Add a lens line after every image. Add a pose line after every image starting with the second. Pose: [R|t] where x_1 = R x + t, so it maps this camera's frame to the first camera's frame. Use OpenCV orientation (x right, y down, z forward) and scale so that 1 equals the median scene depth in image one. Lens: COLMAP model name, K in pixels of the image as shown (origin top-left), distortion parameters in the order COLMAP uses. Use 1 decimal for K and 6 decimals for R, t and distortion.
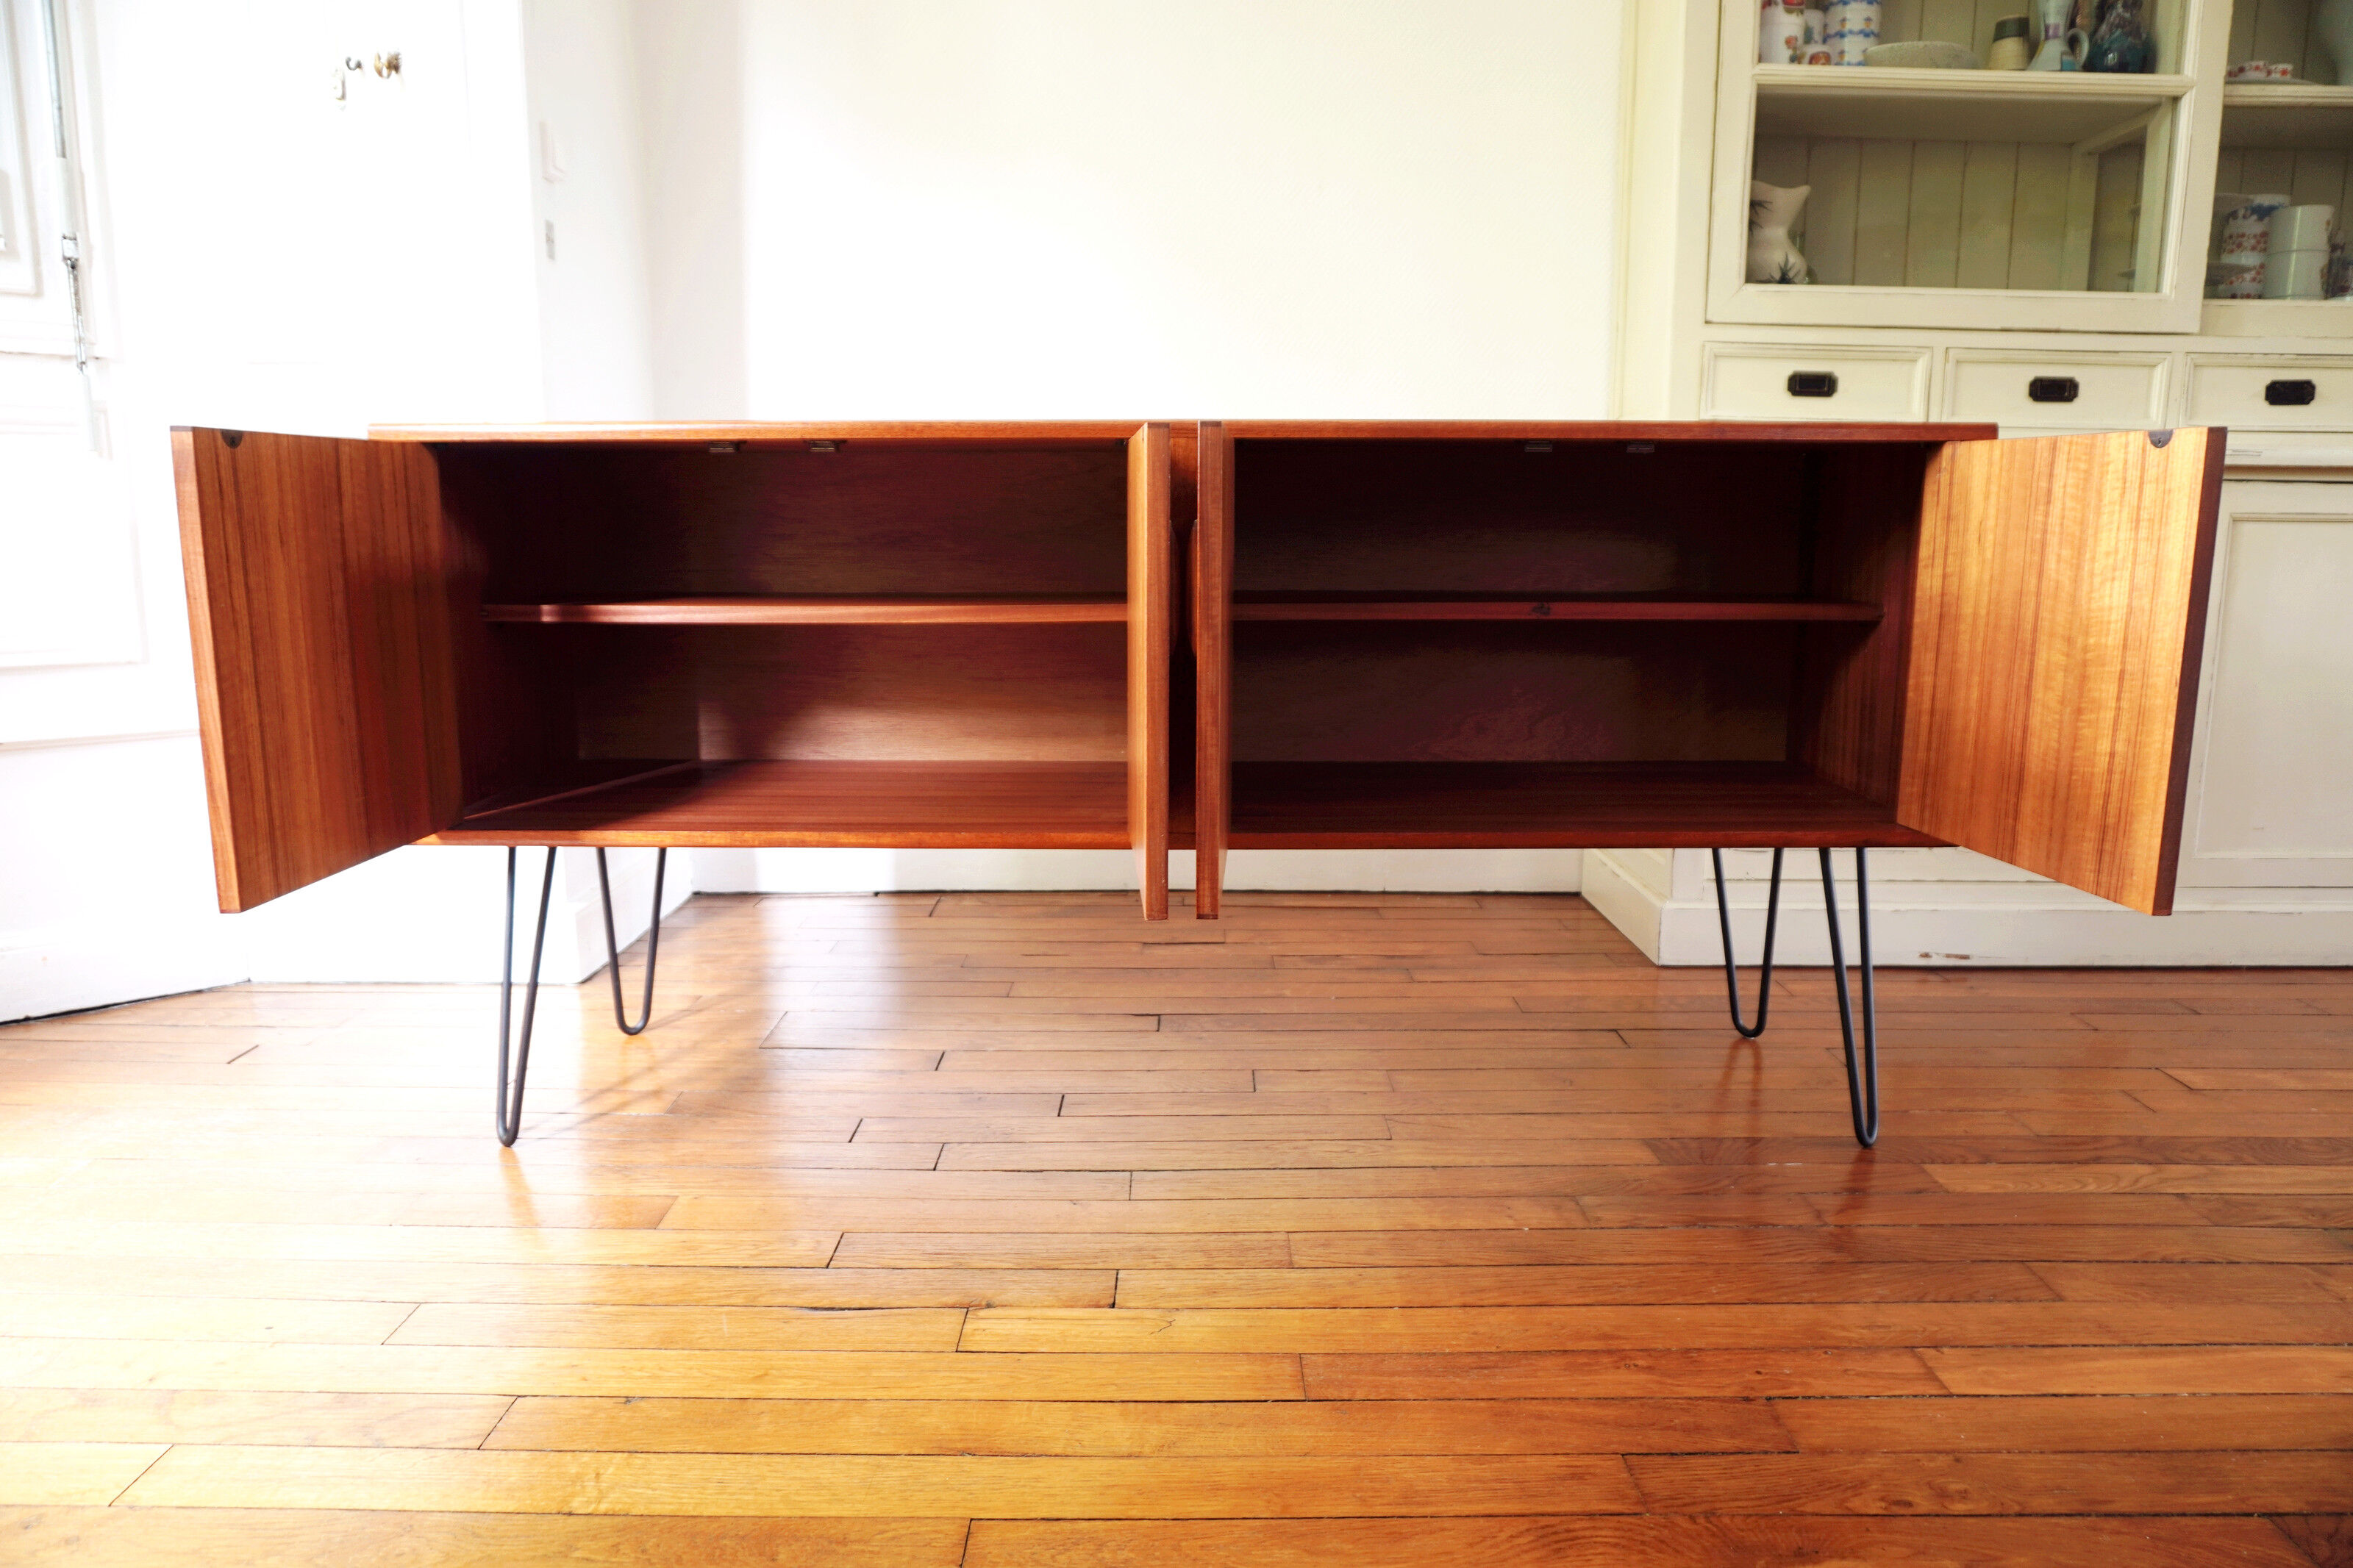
lens RADIAL K [[1573.0, 0, 1177.1], [0, 1573.0, 793.3], [0, 0, 1]] dist [-0.048173, 0.021299]
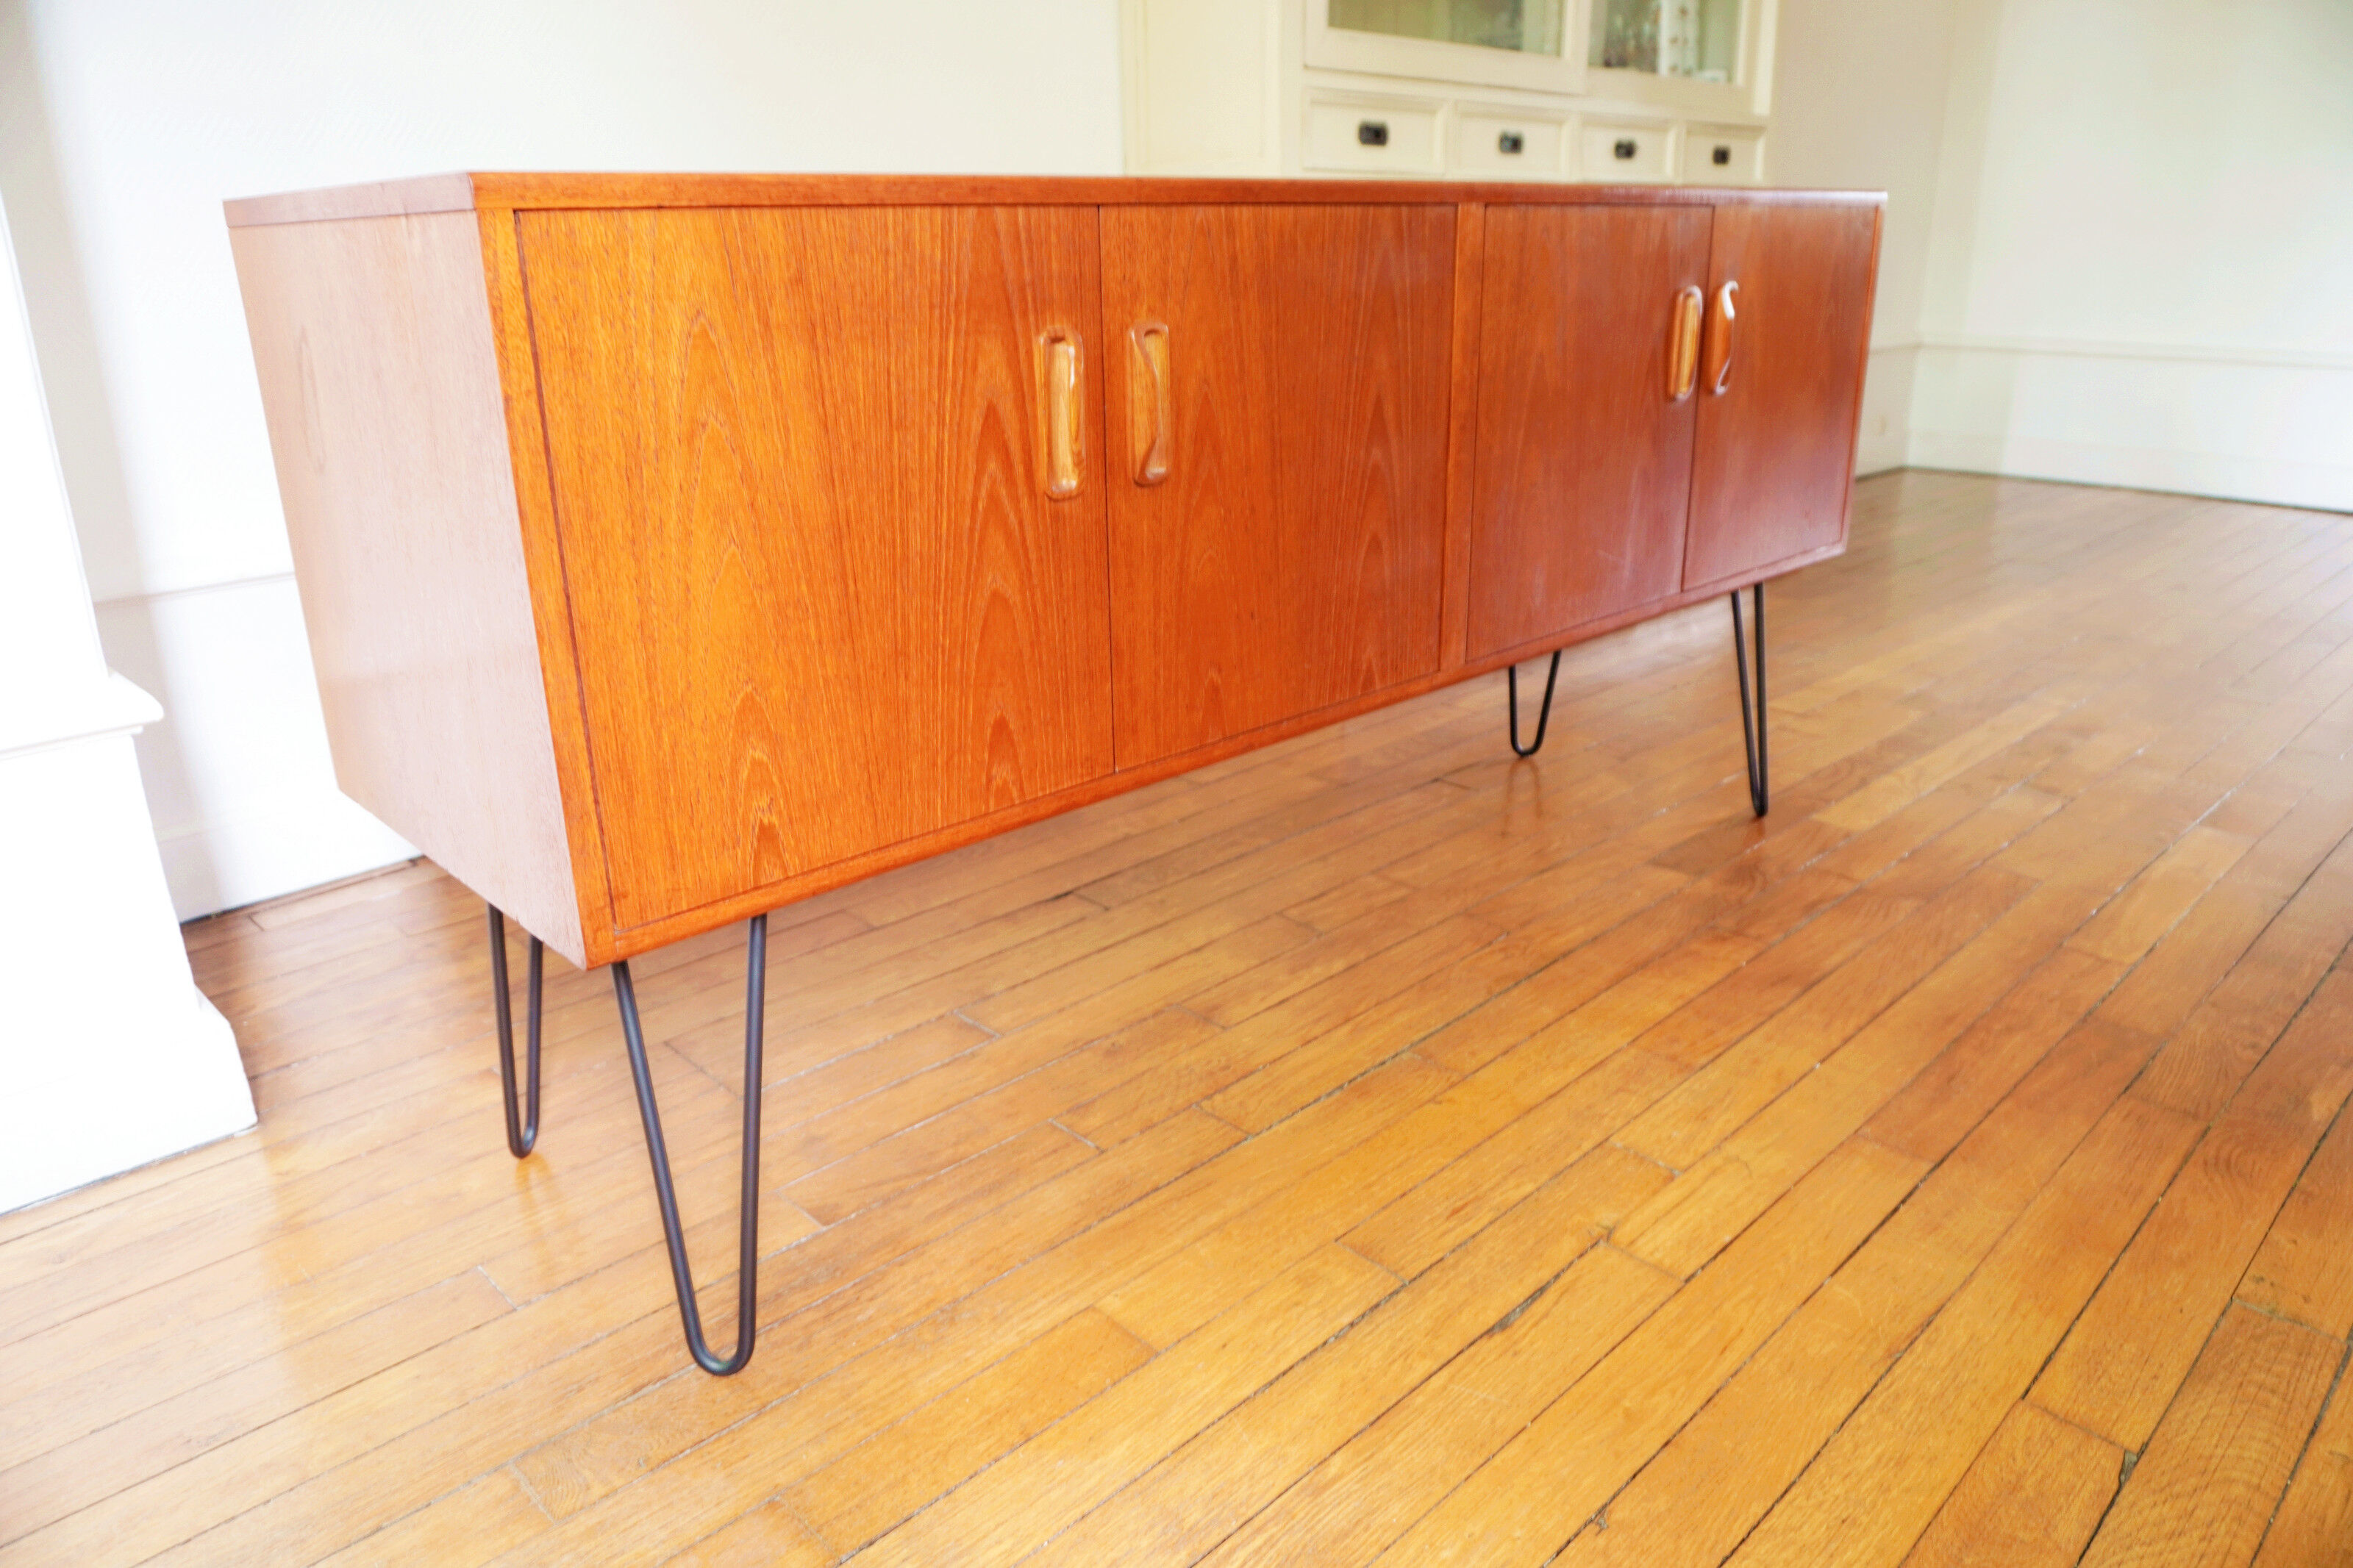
lens RADIAL K [[1573.0, 0, 1184.4], [0, 1573.0, 789.1], [0, 0, 1]] dist [-0.048173, 0.021299]
pose [[0.716210, -0.246910, 0.652747, -0.666221], [0.141757, 0.967294, 0.210351, -0.110583], [-0.683336, -0.058124, 0.727787, 0.439017]]
